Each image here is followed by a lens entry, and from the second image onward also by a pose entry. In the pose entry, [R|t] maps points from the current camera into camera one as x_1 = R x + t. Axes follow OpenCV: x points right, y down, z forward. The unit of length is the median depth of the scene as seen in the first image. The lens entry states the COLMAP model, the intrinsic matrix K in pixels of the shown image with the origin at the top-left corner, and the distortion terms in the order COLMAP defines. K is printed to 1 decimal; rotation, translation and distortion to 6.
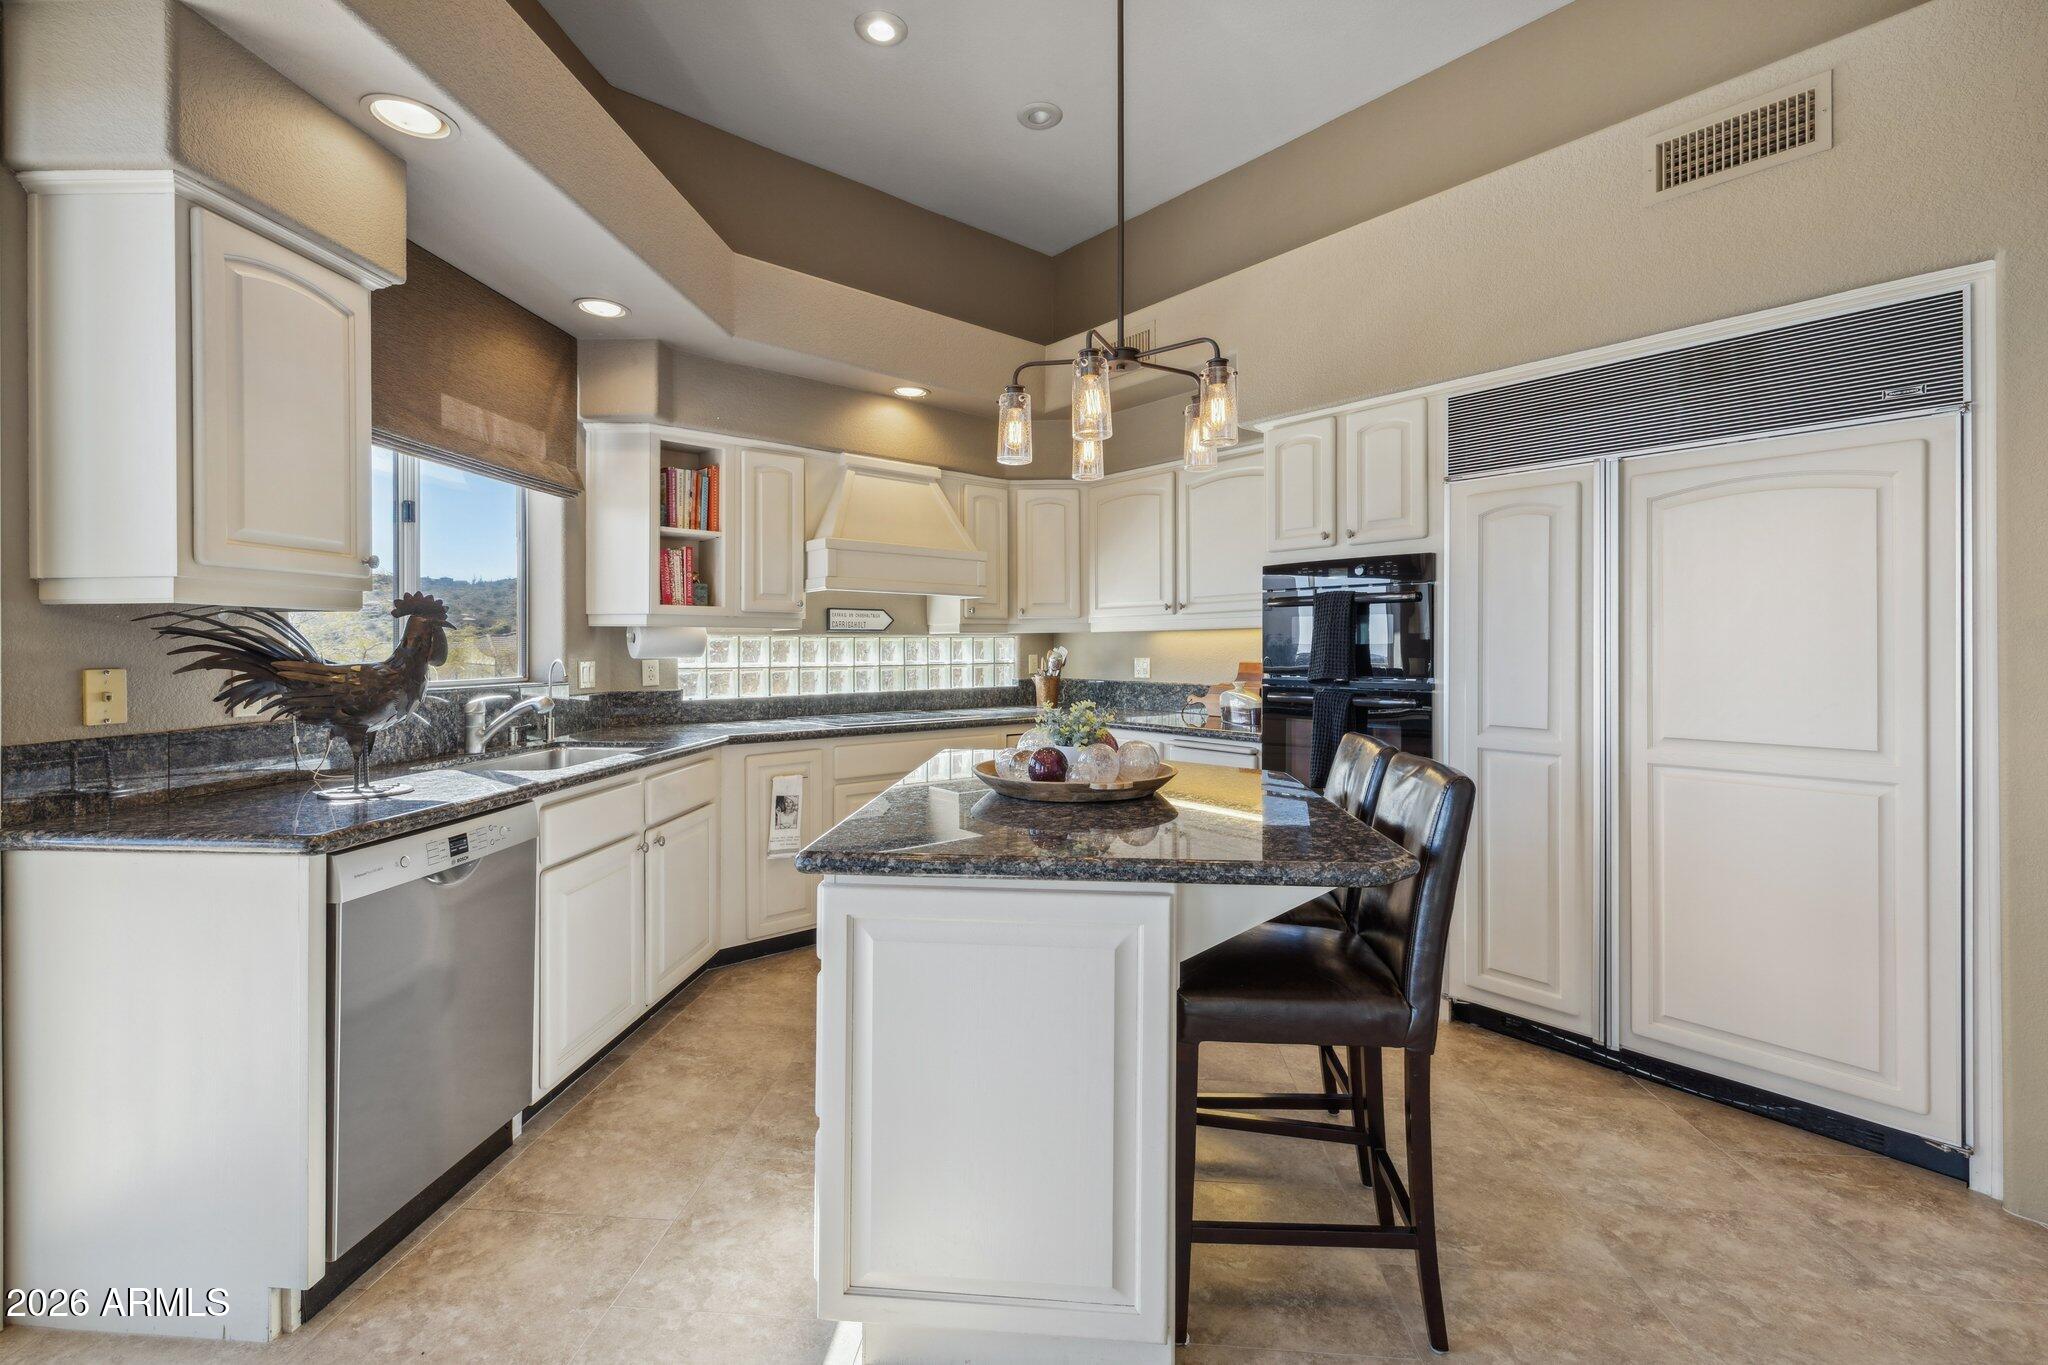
lens RADIAL K [[873.4, 0, 1028.1], [0, 873.4, 648.6], [0, 0, 1]] dist [0.001217, -0.000031]
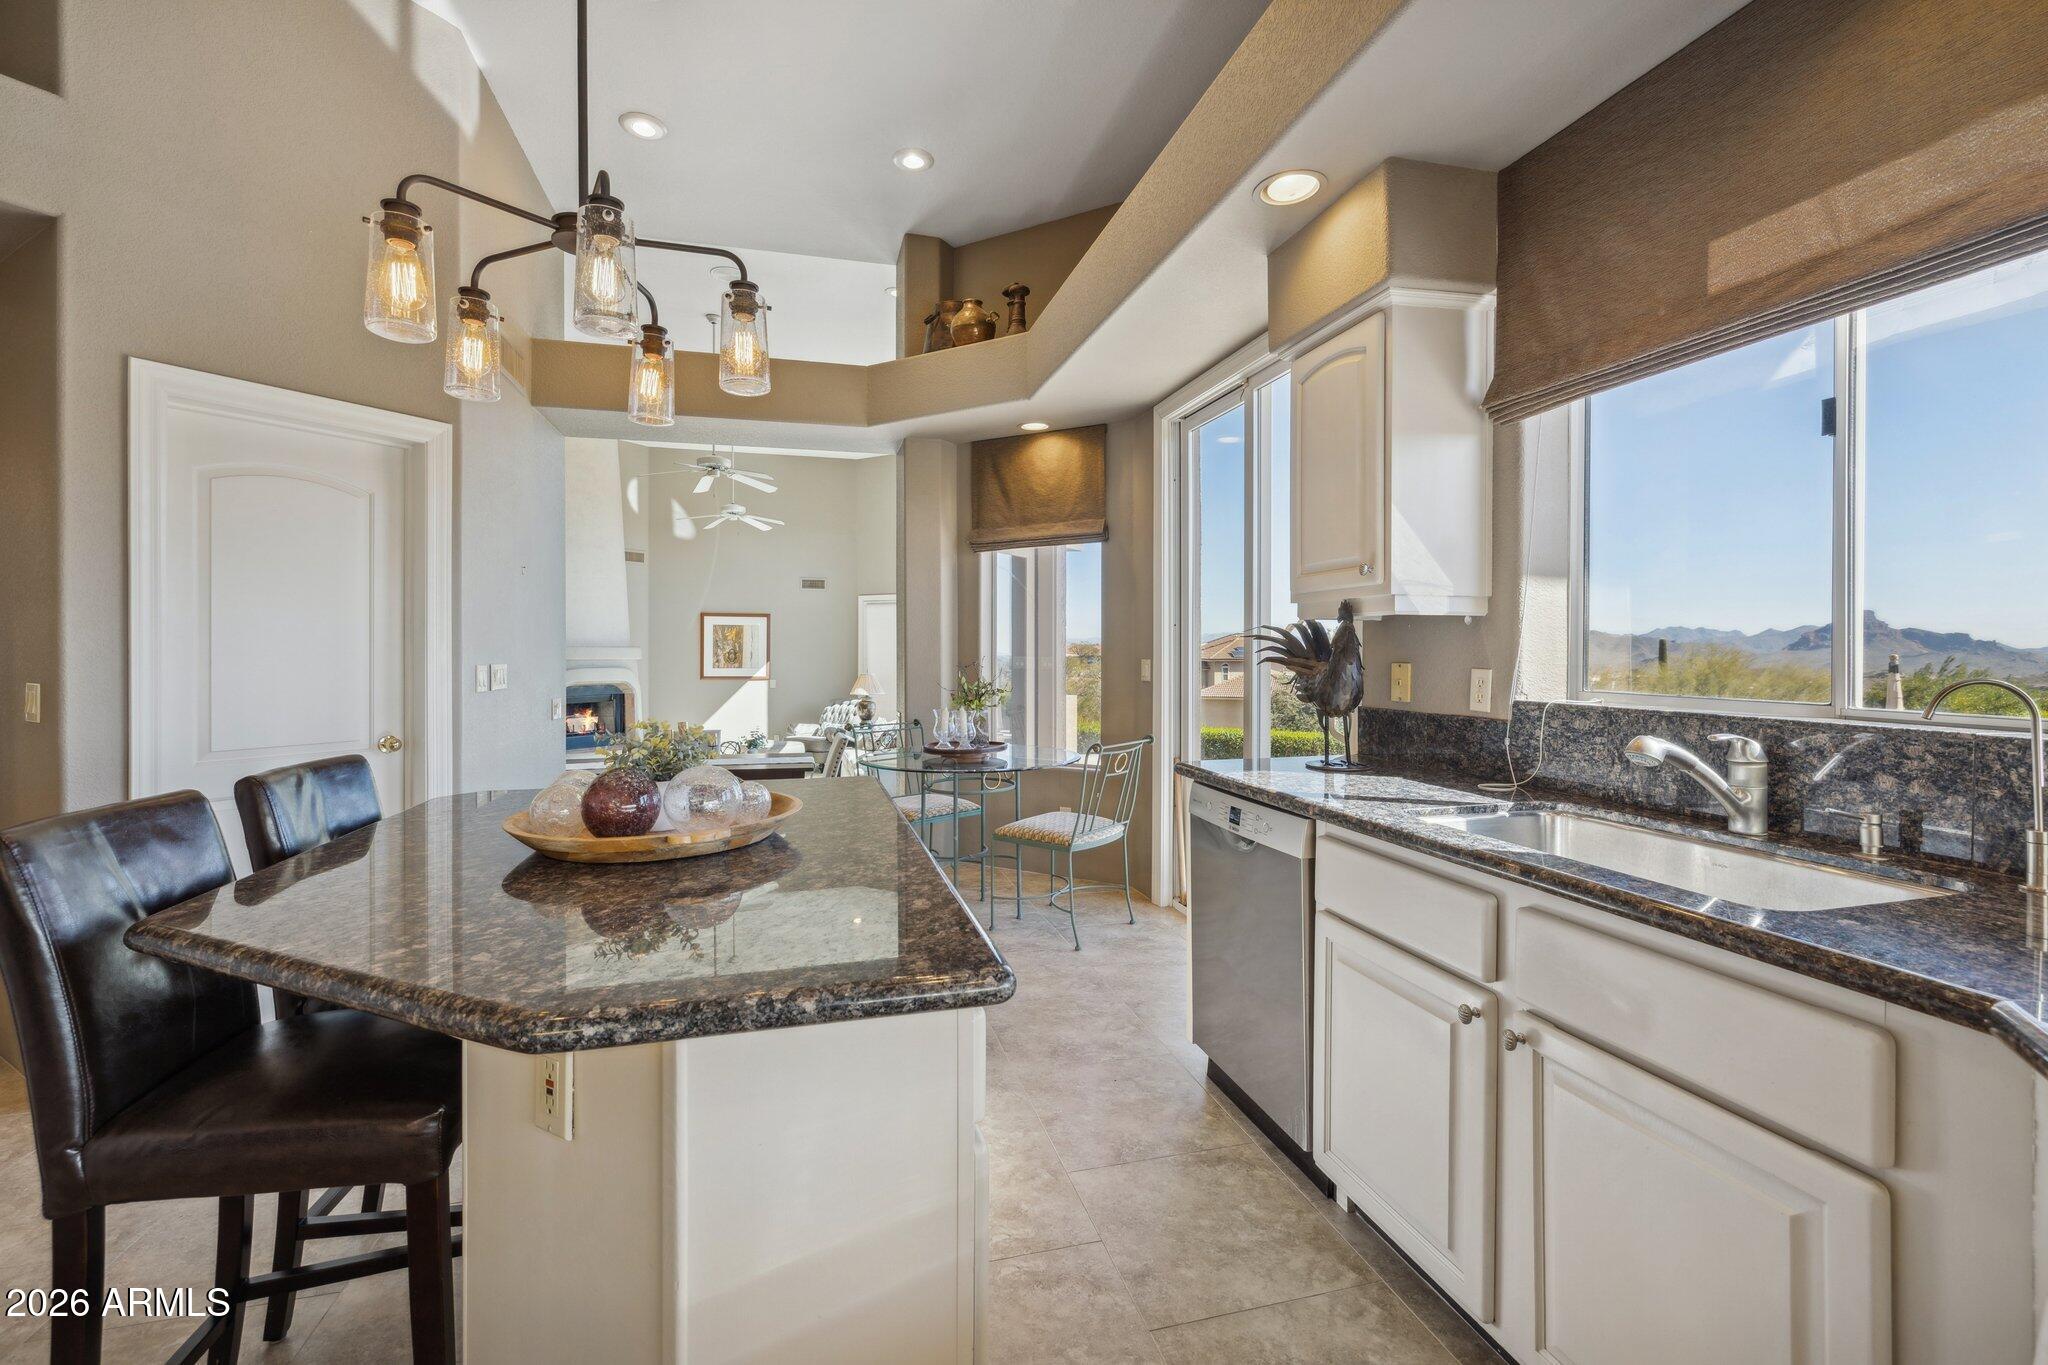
lens RADIAL K [[873.4, 0, 1028.1], [0, 873.4, 648.6], [0, 0, 1]] dist [0.001217, -0.000031]
pose [[-0.945045, 0.001787, -0.326937, -0.000692], [0.001151, 0.999997, 0.002139, -0.002225], [0.326940, 0.001645, -0.945044, 1.056522]]
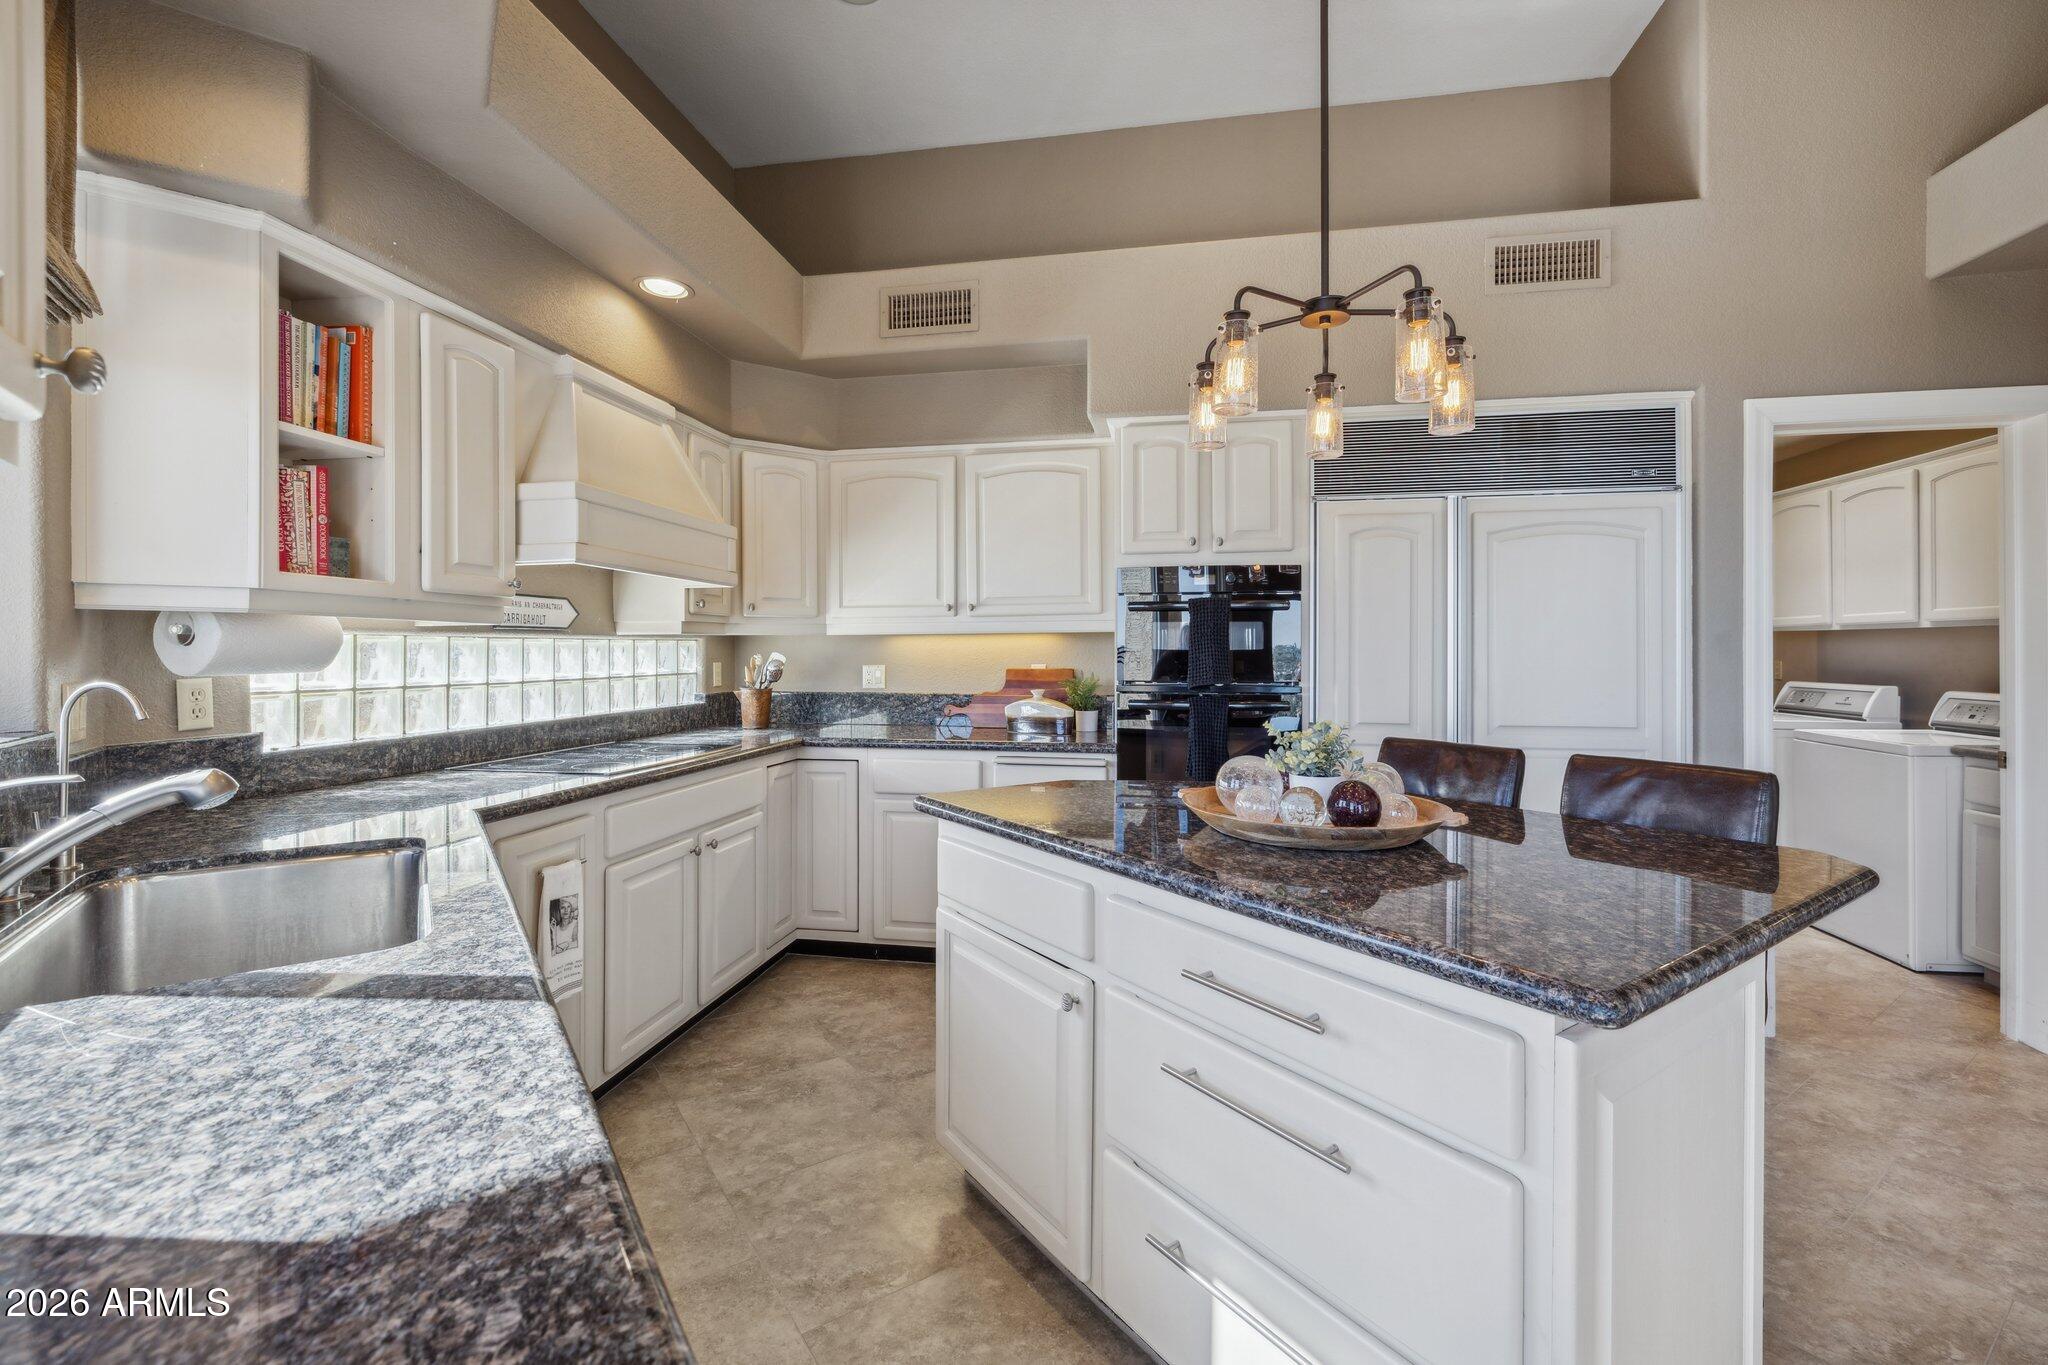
lens RADIAL K [[853.6, 0, 1012.5], [0, 853.6, 653.9], [0, 0, 1]] dist [-0.000359, 0.000142]
pose [[0.782766, -0.000863, 0.622316, -0.384575], [0.000995, 0.999999, 0.000135, -0.000967], [-0.622316, 0.000514, 0.782766, 0.326422]]
